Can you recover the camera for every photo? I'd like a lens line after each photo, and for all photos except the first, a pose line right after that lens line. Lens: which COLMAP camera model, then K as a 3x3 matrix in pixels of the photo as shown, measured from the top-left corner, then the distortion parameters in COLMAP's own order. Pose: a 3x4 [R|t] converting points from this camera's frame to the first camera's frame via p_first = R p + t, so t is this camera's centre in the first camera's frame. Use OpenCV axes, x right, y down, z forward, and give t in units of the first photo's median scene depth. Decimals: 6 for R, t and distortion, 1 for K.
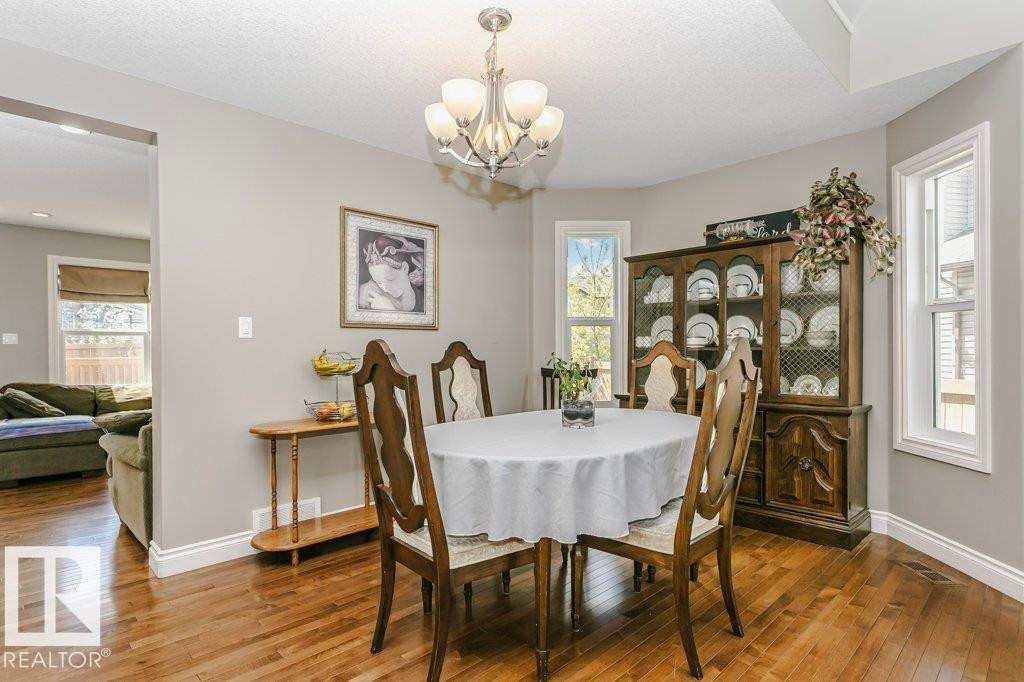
lens RADIAL K [[532.3, 0, 487.7], [0, 532.3, 351.7], [0, 0, 1]] dist [-0.003422, 0.003101]
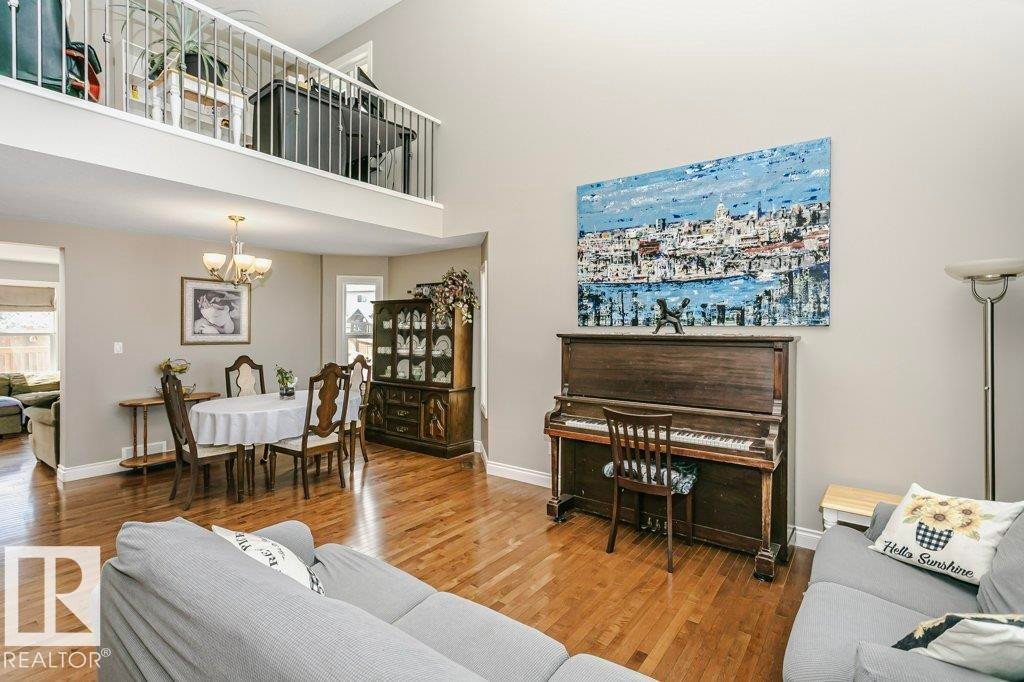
lens RADIAL K [[493.6, 0, 493.0], [0, 493.6, 333.3], [0, 0, 1]] dist [0.001022, 0.005550]
pose [[0.987226, 0.010062, 0.159011, 0.478283], [-0.010931, 0.999930, 0.004593, -0.102450], [-0.158954, -0.006273, 0.987266, -0.775406]]
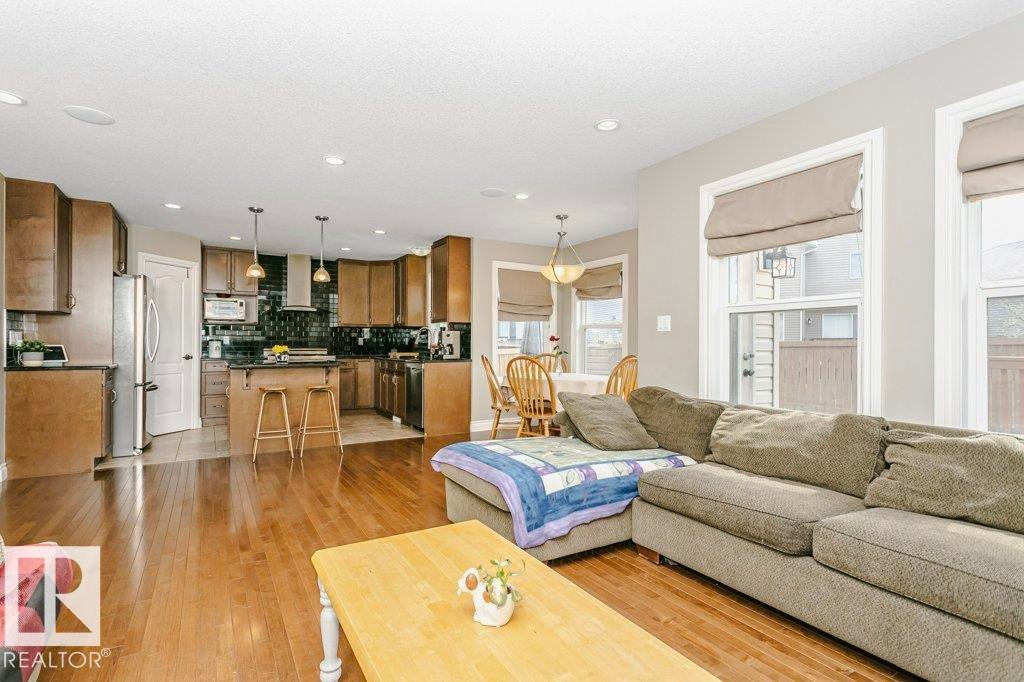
lens RADIAL K [[493.6, 0, 495.2], [0, 493.6, 343.4], [0, 0, 1]] dist [0.001022, 0.005550]
pose [[-0.230500, -0.000188, -0.973072, -0.387927], [-0.010782, 0.999939, 0.002361, 0.005312], [0.973012, 0.011035, -0.230488, 1.671816]]
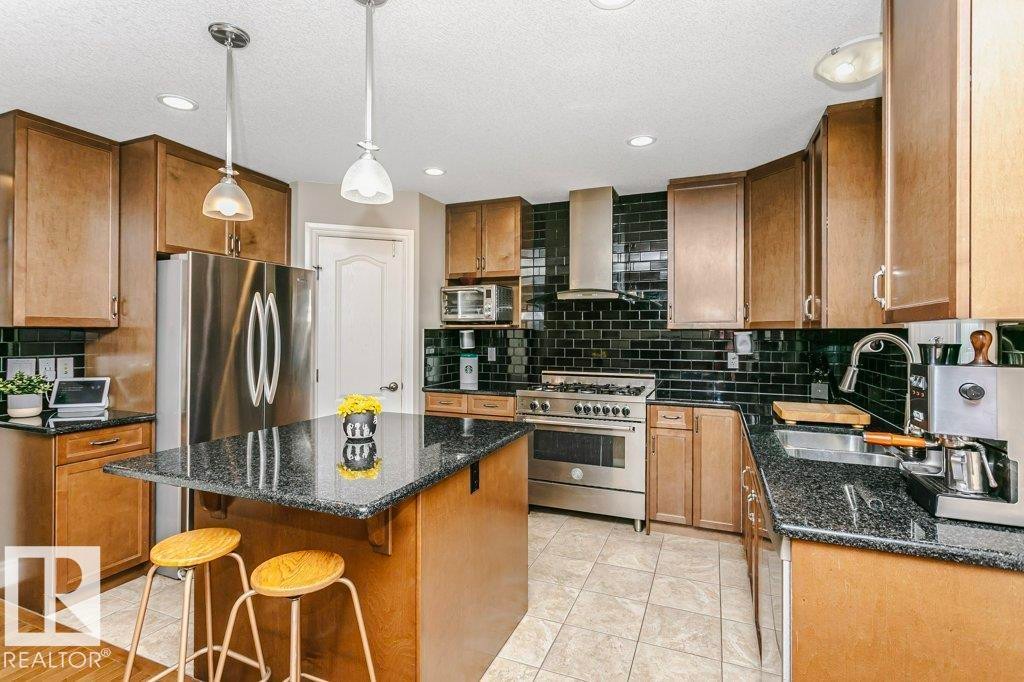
lens RADIAL K [[493.6, 0, 504.5], [0, 493.6, 332.4], [0, 0, 1]] dist [0.001022, 0.005550]
pose [[-0.917601, 0.000591, -0.397503, -1.837945], [-0.002681, 0.999967, 0.007676, -0.067223], [0.397495, 0.008110, -0.917569, 1.220207]]
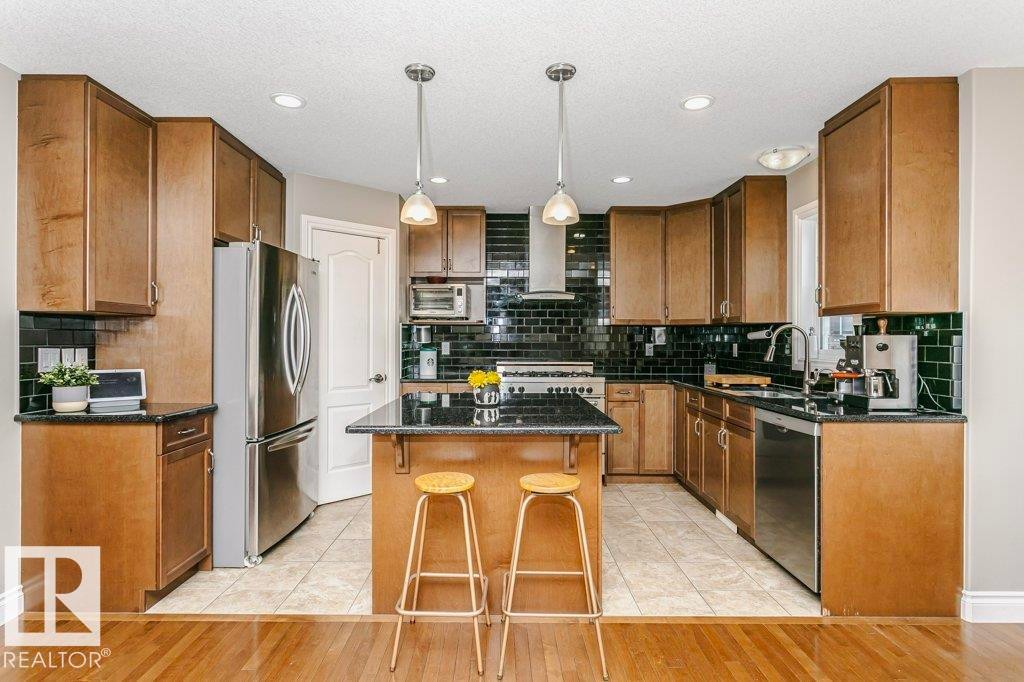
lens RADIAL K [[532.3, 0, 498.2], [0, 532.3, 339.0], [0, 0, 1]] dist [-0.003422, 0.003101]
pose [[-0.694589, 0.002721, -0.719402, -1.291777], [-0.005576, 0.999942, 0.009166, -0.037792], [0.719385, 0.010378, -0.694534, 1.165061]]
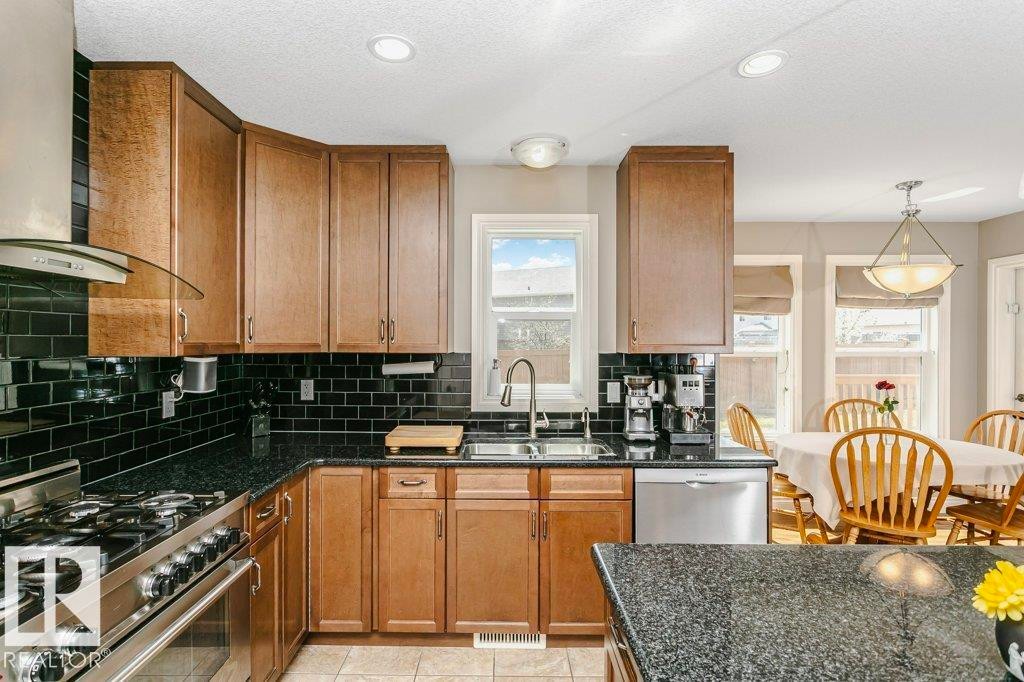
lens RADIAL K [[515.1, 0, 502.4], [0, 515.1, 347.0], [0, 0, 1]] dist [-0.004702, -0.001252]
pose [[0.718605, 0.012091, -0.695313, -1.932544], [-0.009199, 0.999927, 0.007882, -0.089482], [0.695357, 0.000732, 0.718664, 0.151767]]
